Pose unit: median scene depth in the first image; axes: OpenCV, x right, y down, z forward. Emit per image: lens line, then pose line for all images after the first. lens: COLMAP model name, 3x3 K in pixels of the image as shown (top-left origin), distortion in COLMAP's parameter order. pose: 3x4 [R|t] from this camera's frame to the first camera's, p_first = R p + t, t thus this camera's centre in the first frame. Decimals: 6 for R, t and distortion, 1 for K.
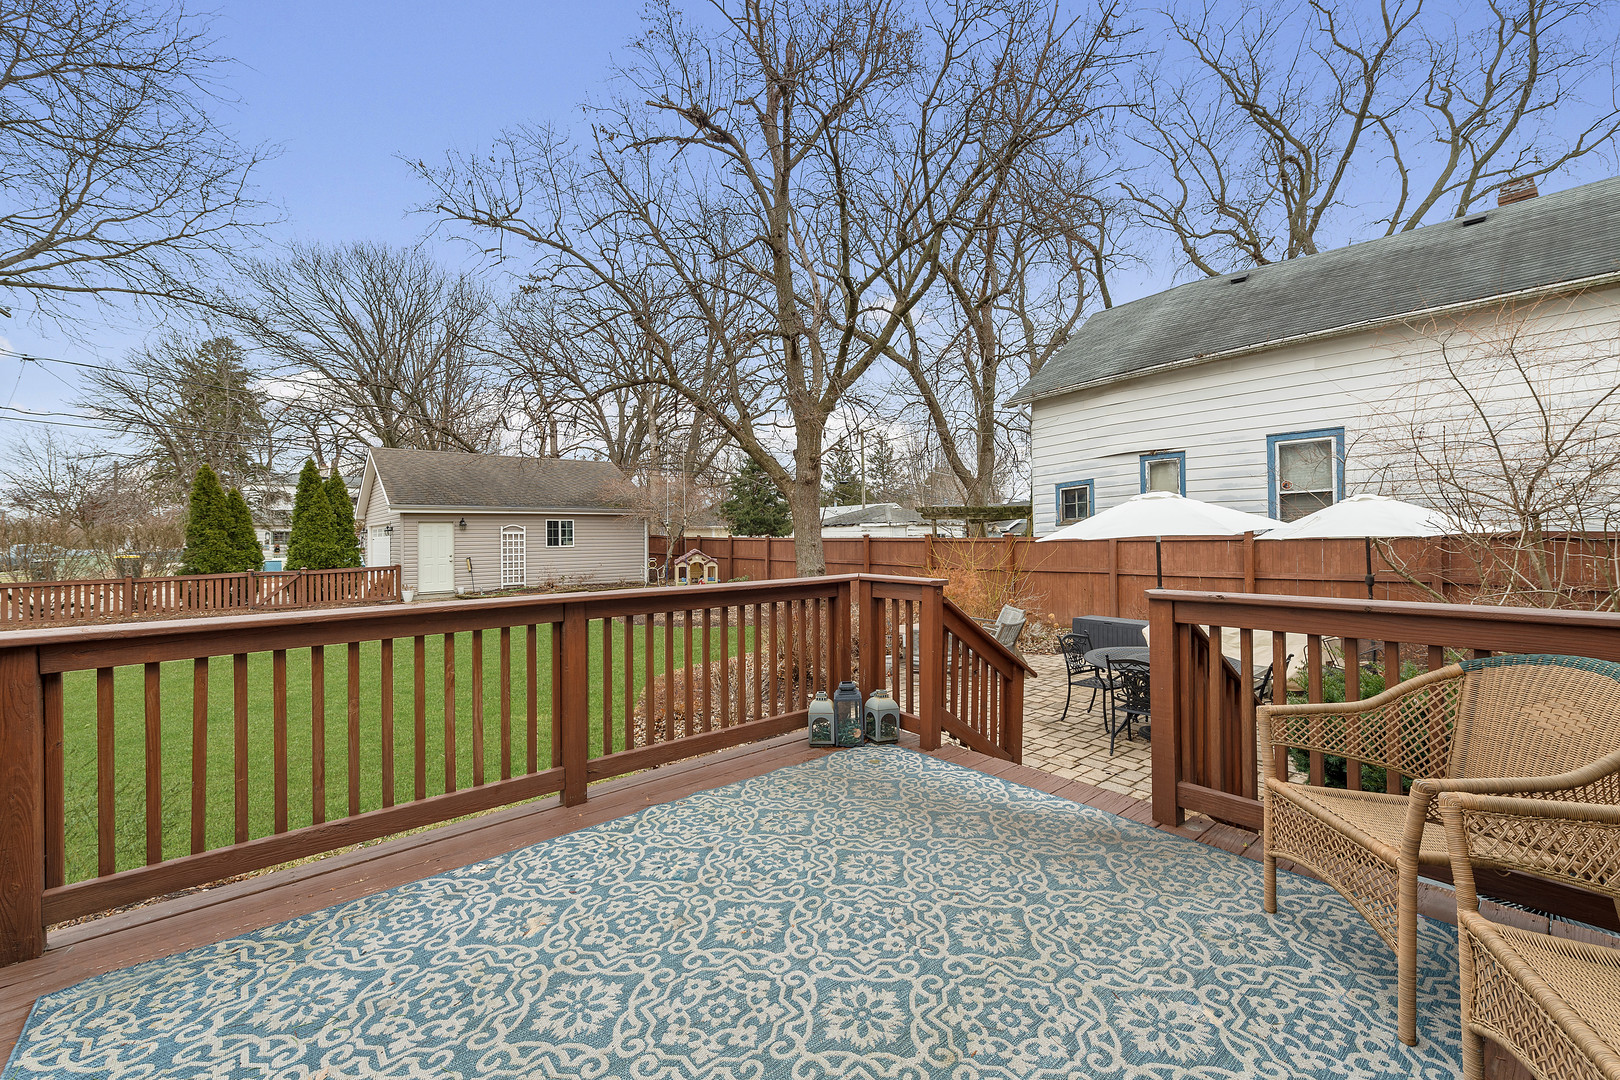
lens RADIAL K [[669.2, 0, 824.3], [0, 669.2, 532.0], [0, 0, 1]] dist [0.001396, -0.000185]
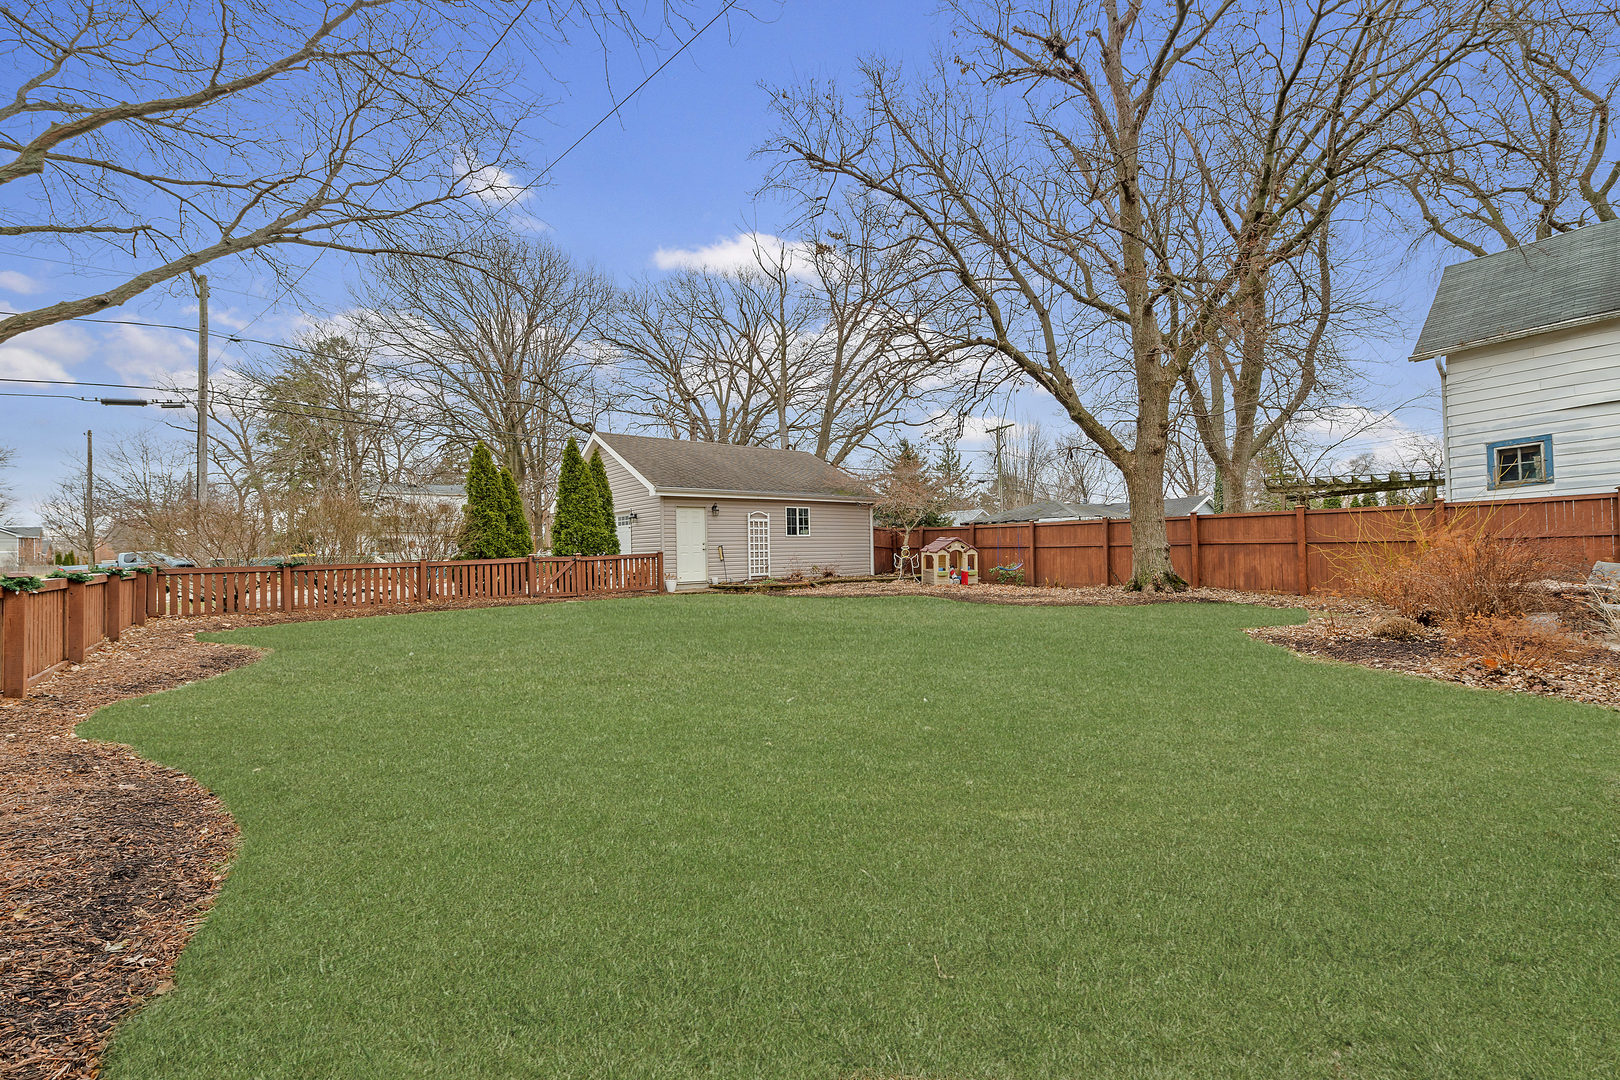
lens RADIAL K [[663.3, 0, 808.7], [0, 663.3, 546.8], [0, 0, 1]] dist [0.001414, -0.000029]
pose [[0.999905, -0.007864, -0.011300, -0.371668], [0.007787, 0.999946, -0.006869, 0.043944], [0.011353, 0.006780, 0.999913, 0.072385]]
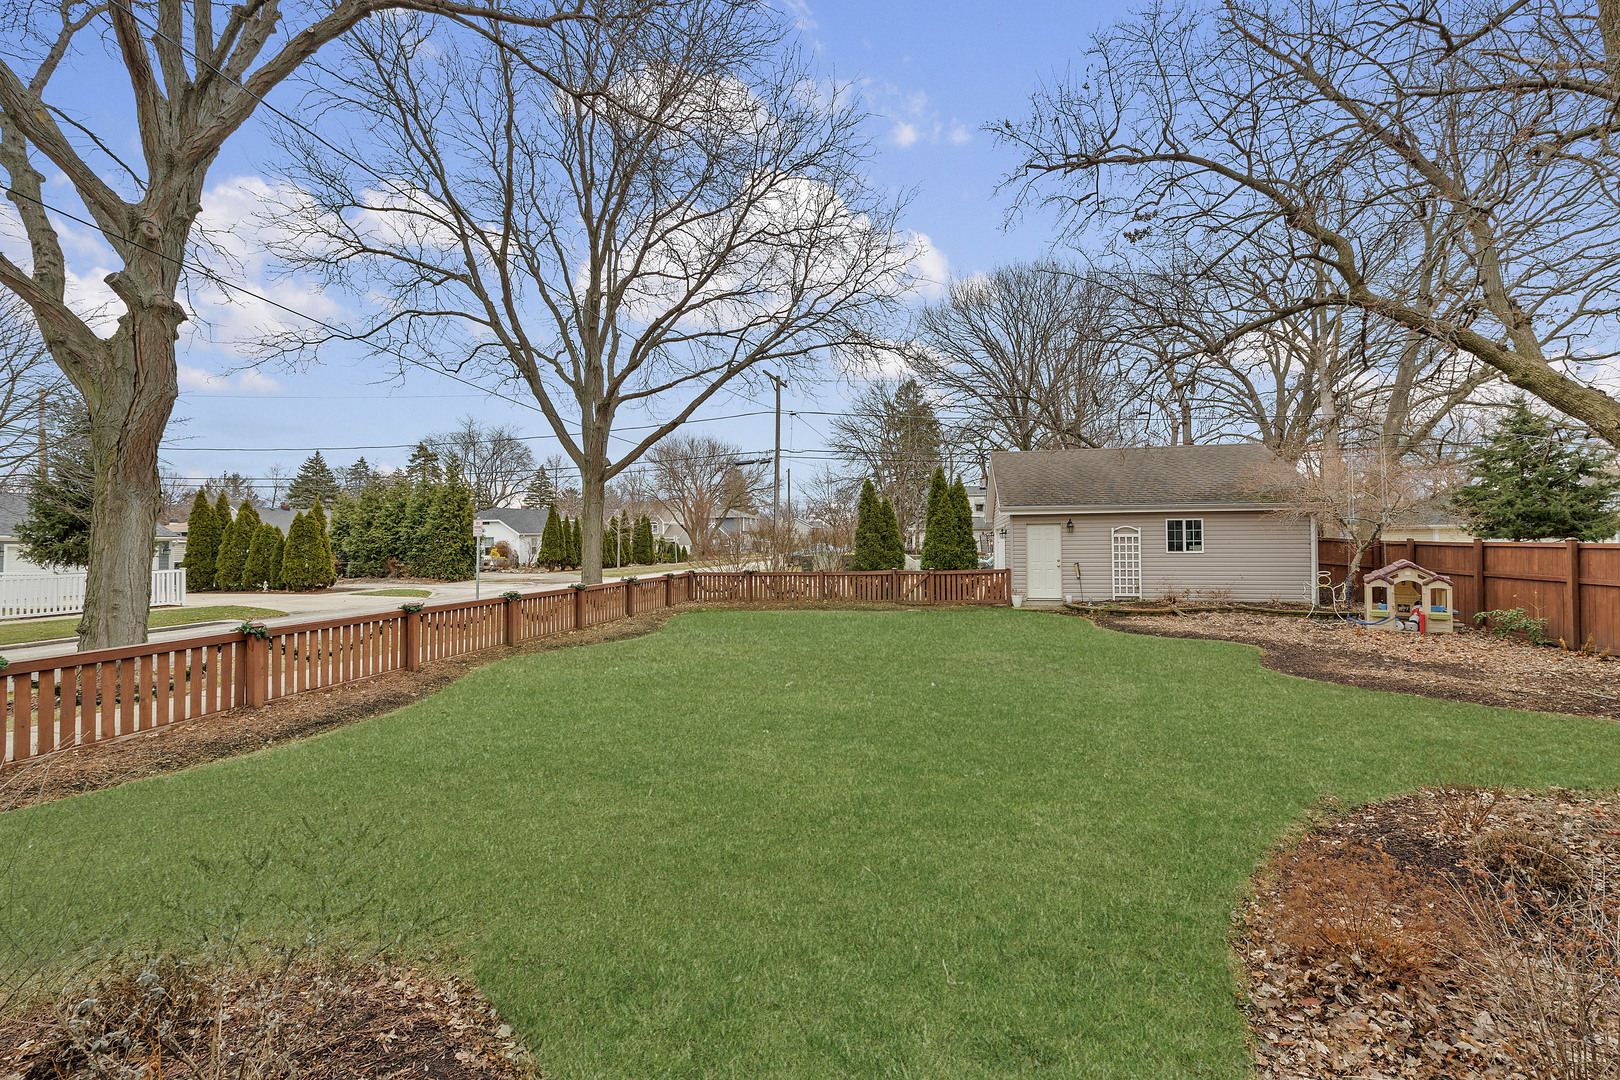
lens RADIAL K [[669.2, 0, 824.3], [0, 669.2, 532.0], [0, 0, 1]] dist [0.001396, -0.000185]
pose [[0.622099, -0.006663, -0.782910, -0.035269], [0.002605, 0.999976, -0.006441, 0.001441], [0.782934, 0.001967, 0.622102, 0.162887]]
